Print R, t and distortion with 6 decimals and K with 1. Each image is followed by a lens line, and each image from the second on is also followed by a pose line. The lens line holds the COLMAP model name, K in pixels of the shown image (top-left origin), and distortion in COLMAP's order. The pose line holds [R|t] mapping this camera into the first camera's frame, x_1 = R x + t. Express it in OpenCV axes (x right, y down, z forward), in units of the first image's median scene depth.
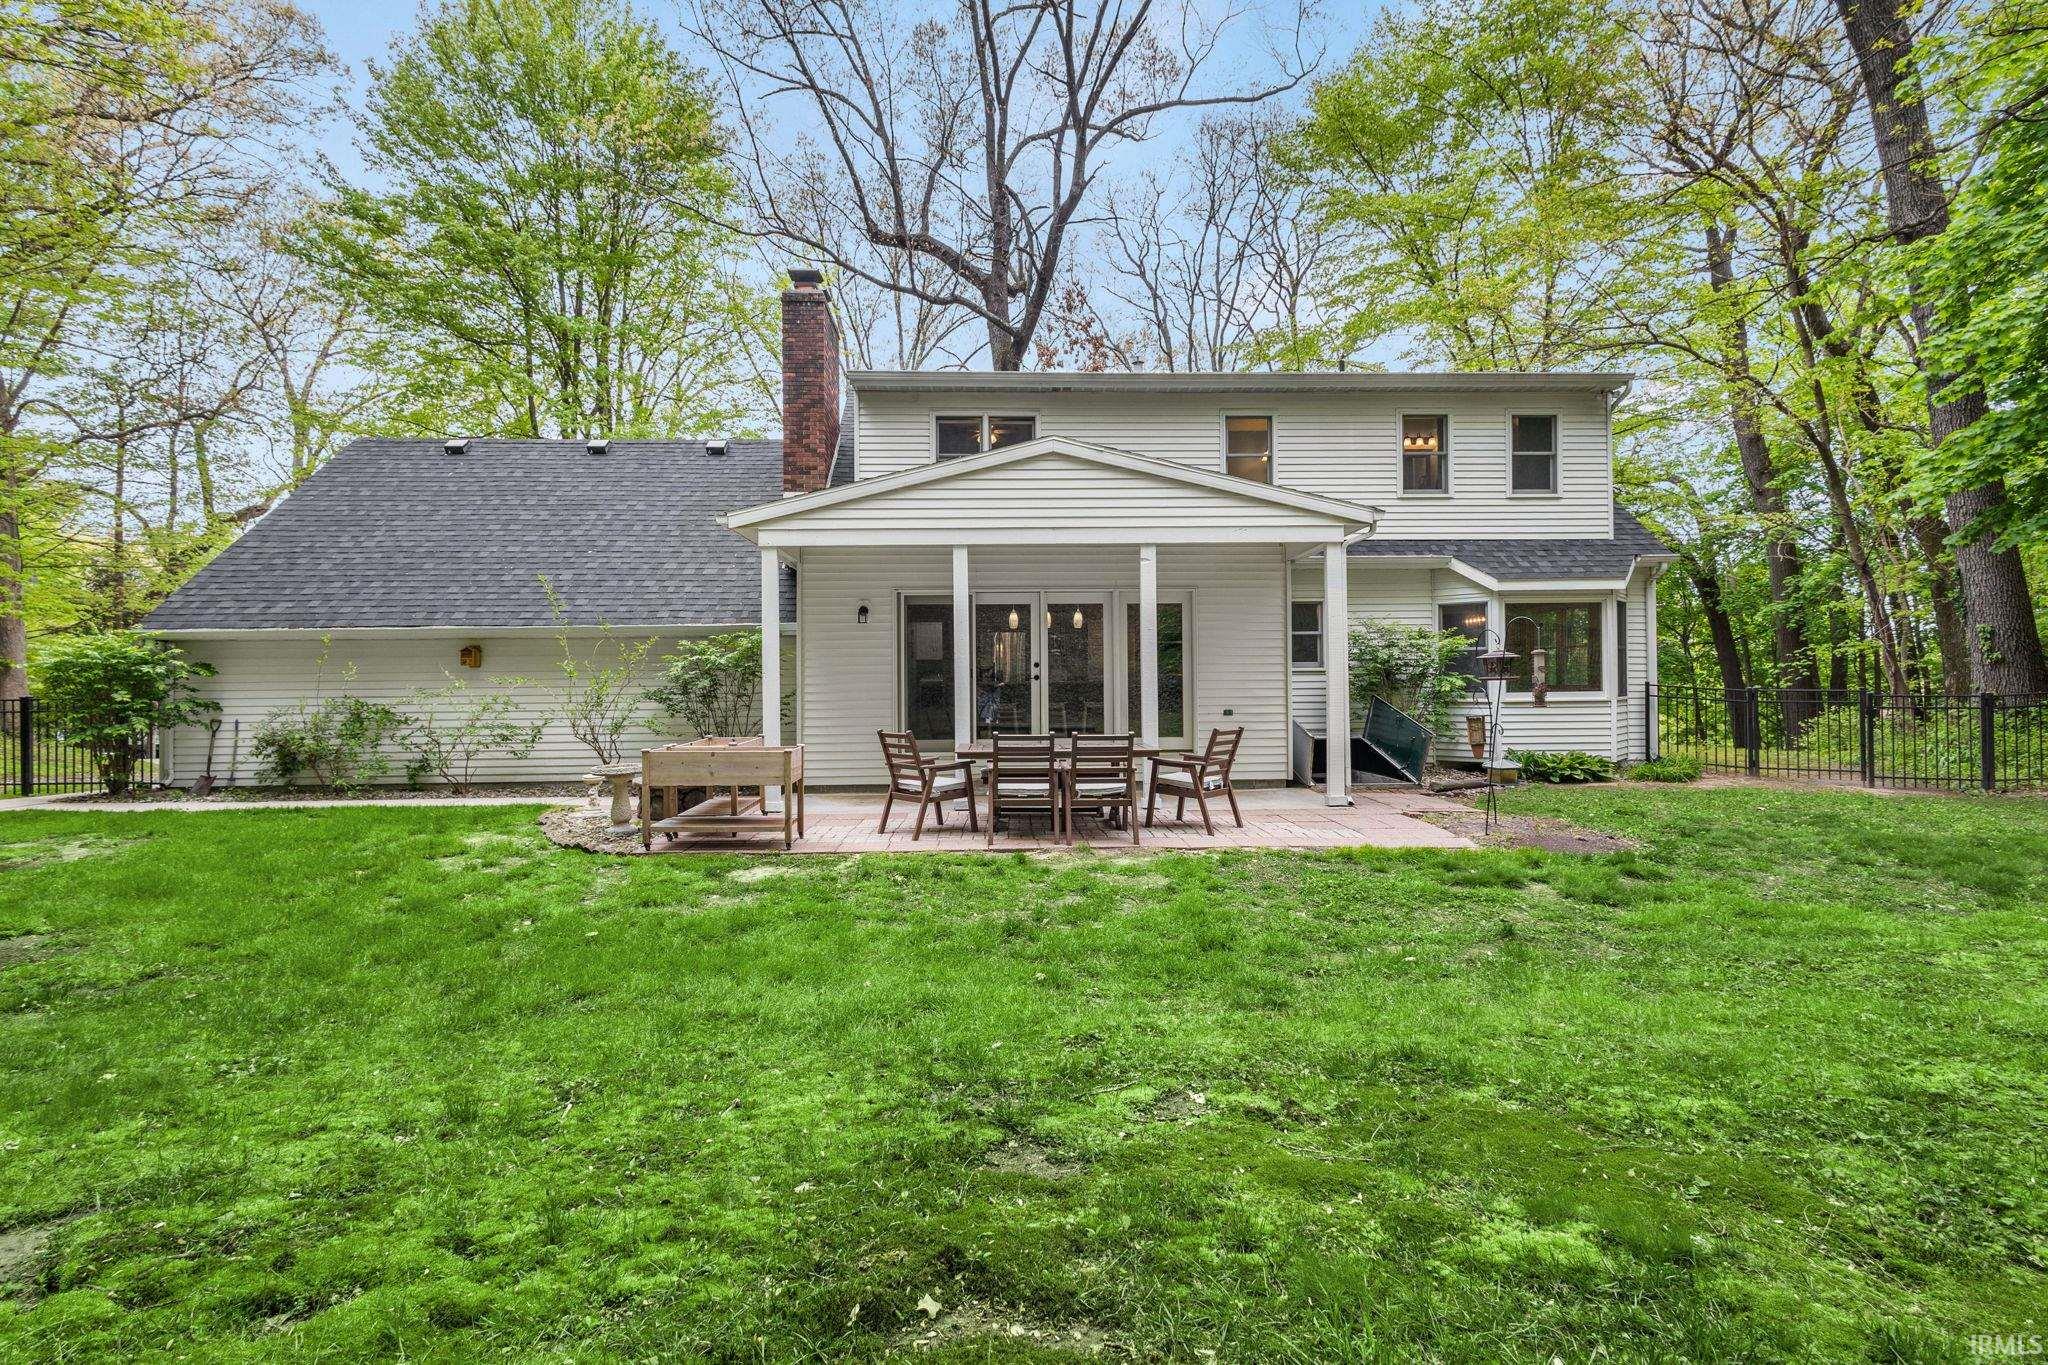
lens RADIAL K [[953.3, 0, 1020.3], [0, 953.3, 677.6], [0, 0, 1]] dist [0.007954, -0.000510]
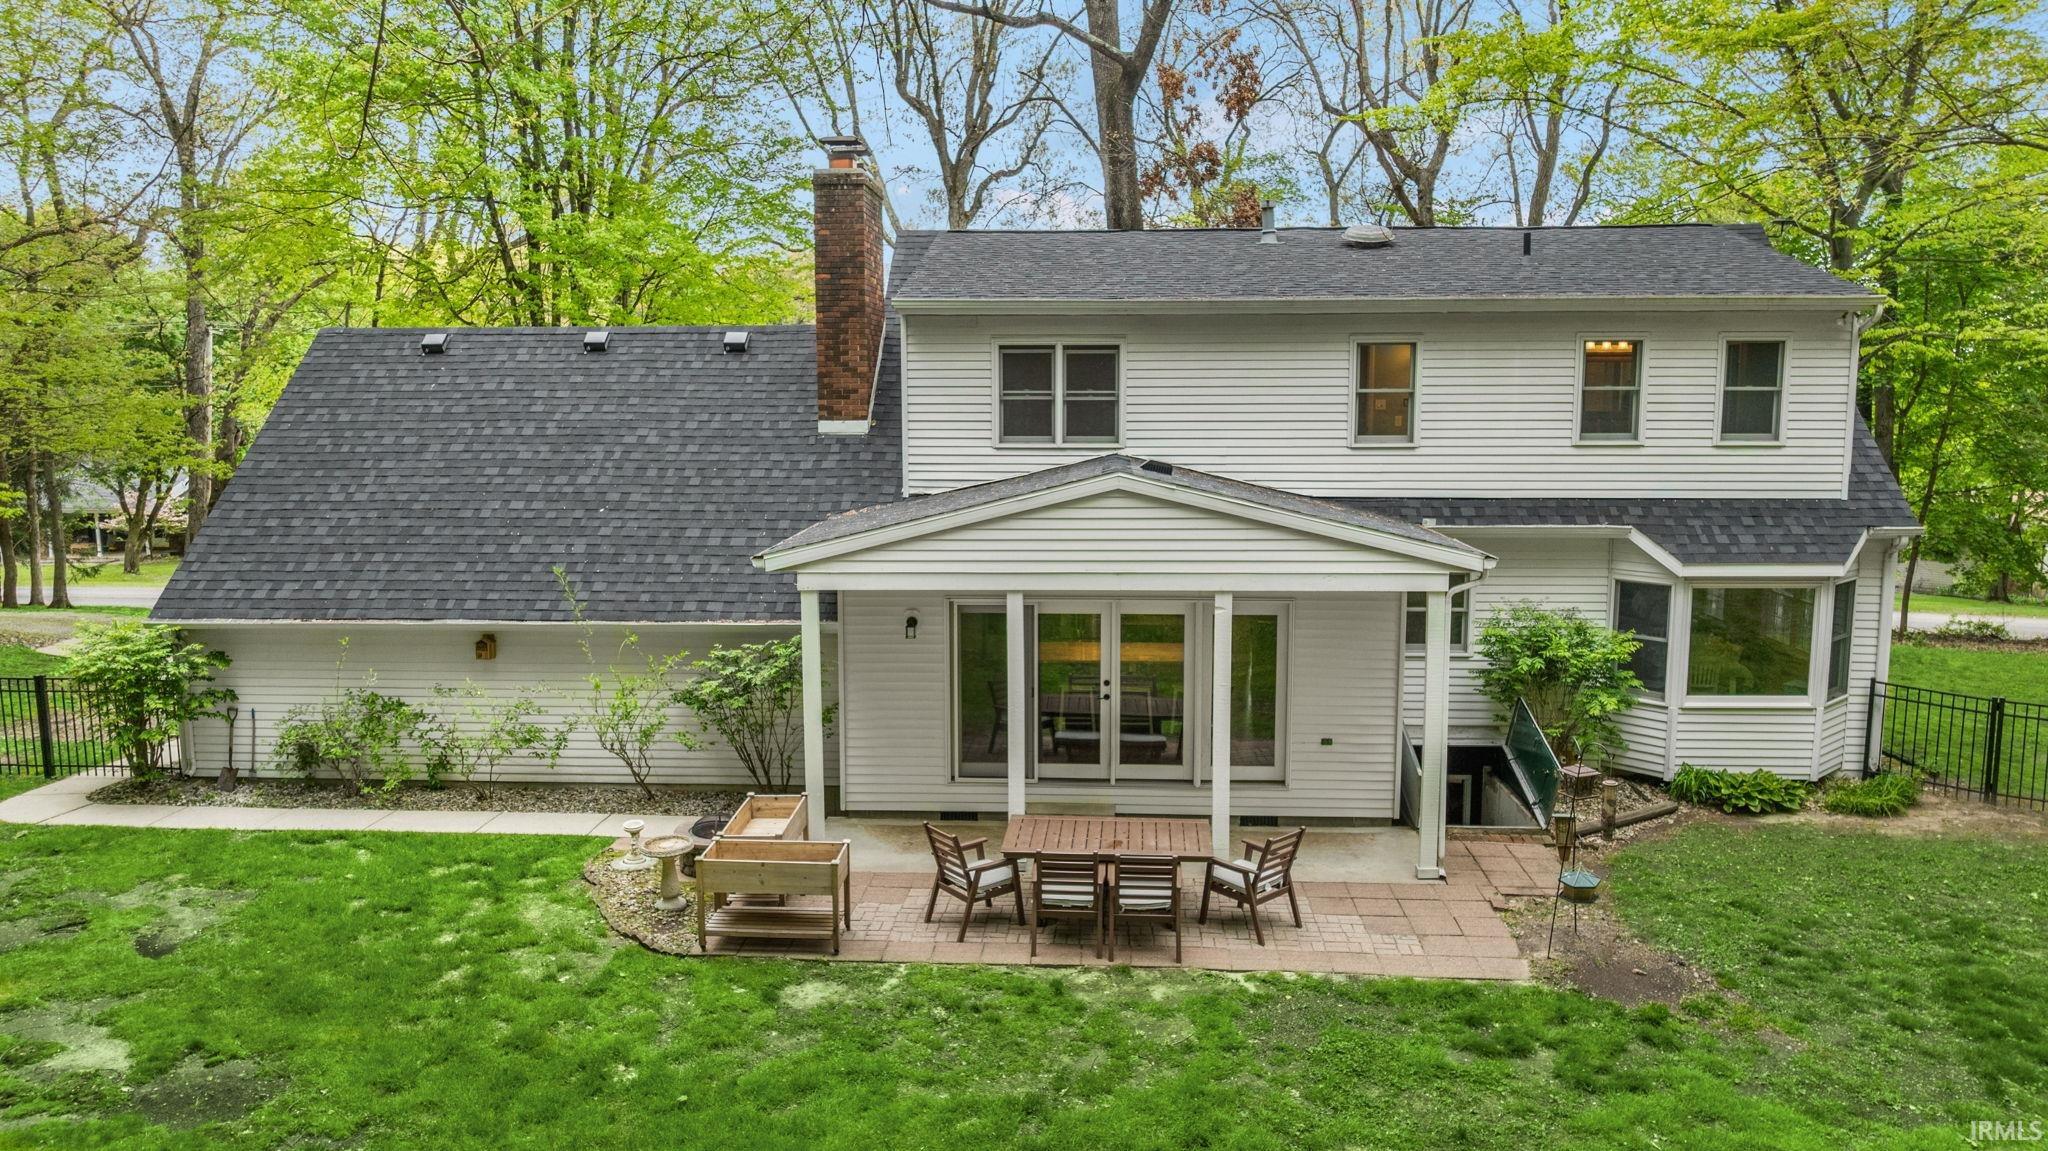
lens RADIAL K [[1460.6, 0, 1024.7], [0, 1460.6, 577.5], [0, 0, 1]] dist [-0.024240, -0.000847]
pose [[0.995240, 0.018330, -0.095719, 0.065532], [-0.004313, 0.989476, 0.144636, -0.290720], [0.097363, -0.143534, 0.984844, -0.302715]]
